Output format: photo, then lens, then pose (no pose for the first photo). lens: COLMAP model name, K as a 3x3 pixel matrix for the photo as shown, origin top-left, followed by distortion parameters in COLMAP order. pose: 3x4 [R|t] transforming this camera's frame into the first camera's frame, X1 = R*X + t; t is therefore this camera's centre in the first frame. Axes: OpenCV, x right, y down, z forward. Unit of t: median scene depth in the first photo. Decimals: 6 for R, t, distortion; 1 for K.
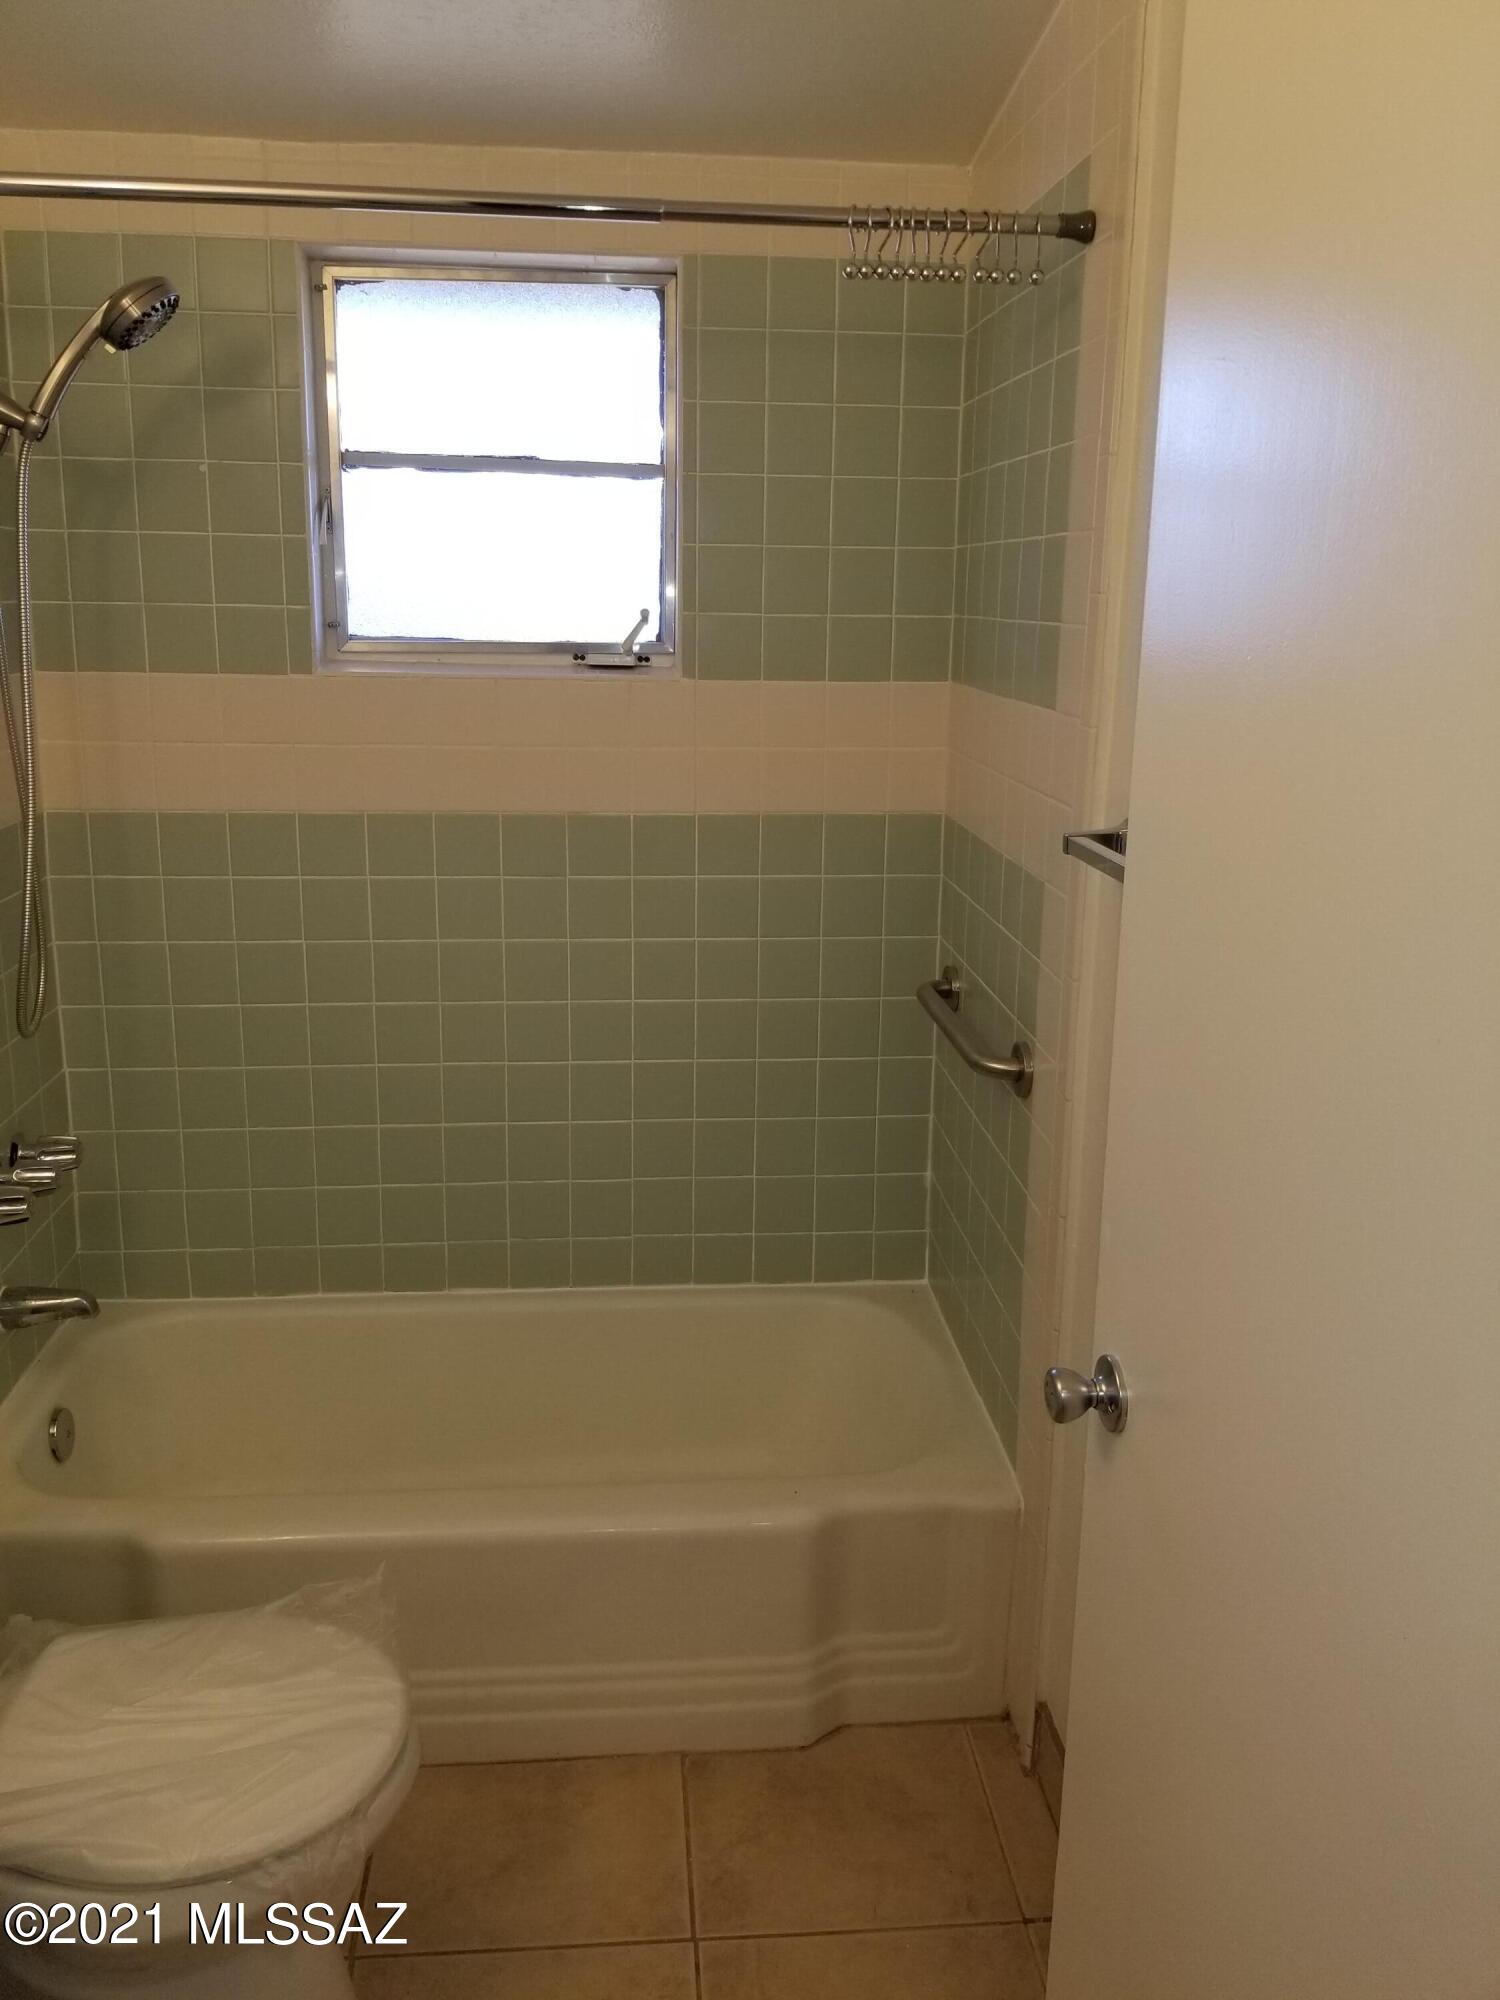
lens RADIAL K [[1574.4, 0, 751.7], [0, 1574.4, 1008.4], [0, 0, 1]] dist [0.060786, -0.117903]
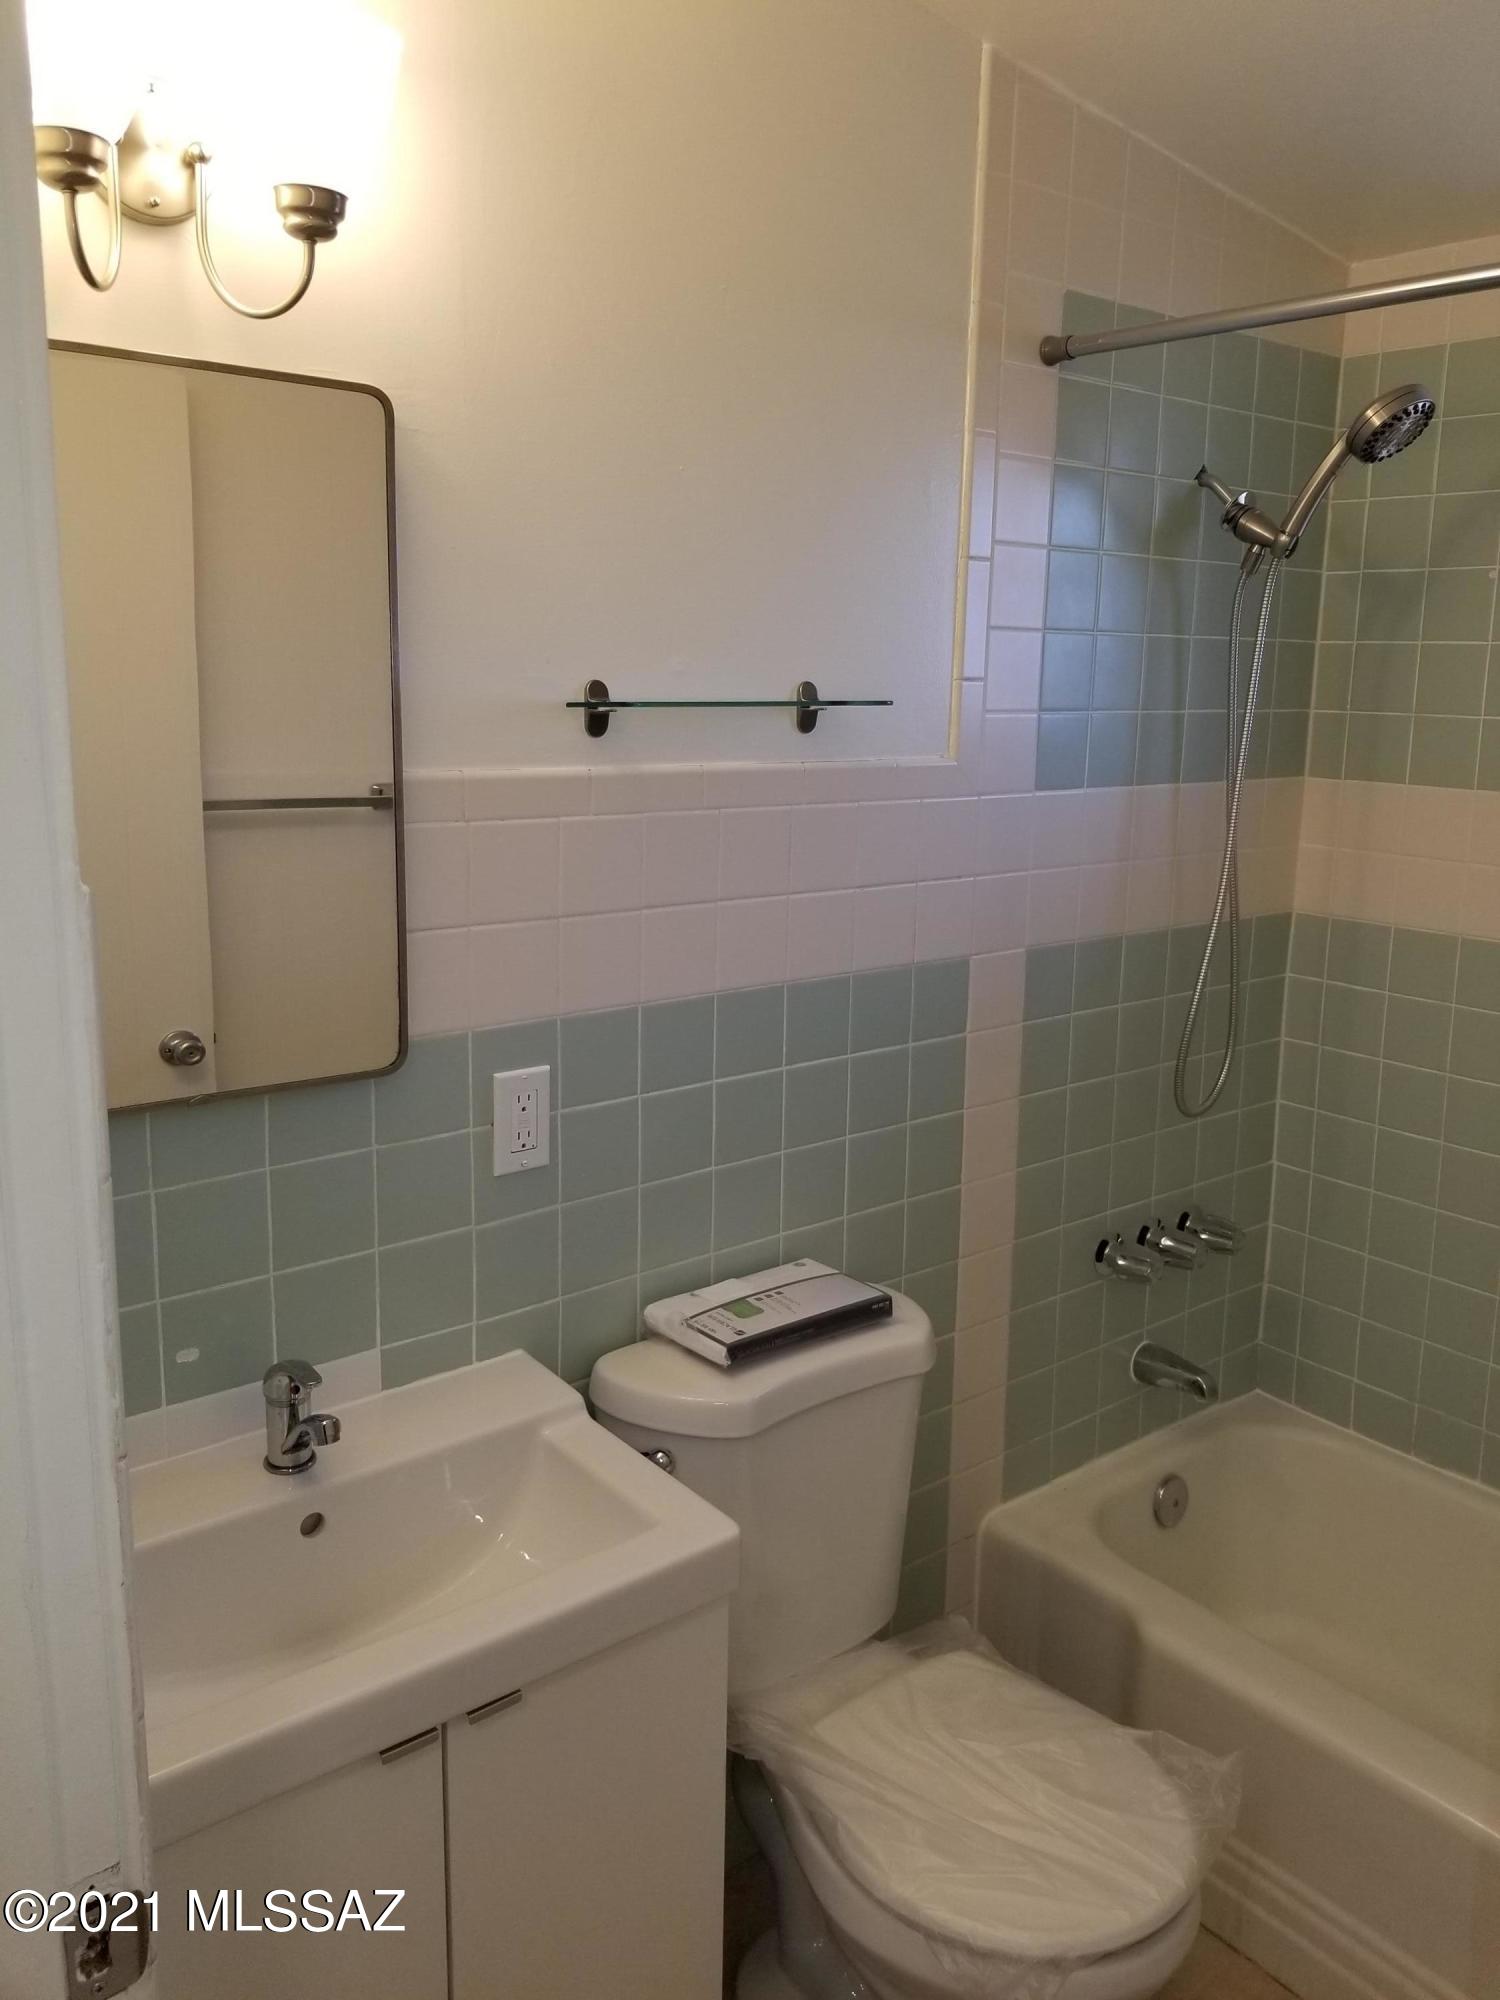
lens RADIAL K [[1574.4, 0, 752.7], [0, 1574.4, 993.9], [0, 0, 1]] dist [0.060786, -0.117903]
pose [[0.559051, 0.164294, -0.812693, 0.249156], [-0.225638, 0.973325, 0.041552, -0.043786], [0.797841, 0.160145, 0.581209, 0.163366]]
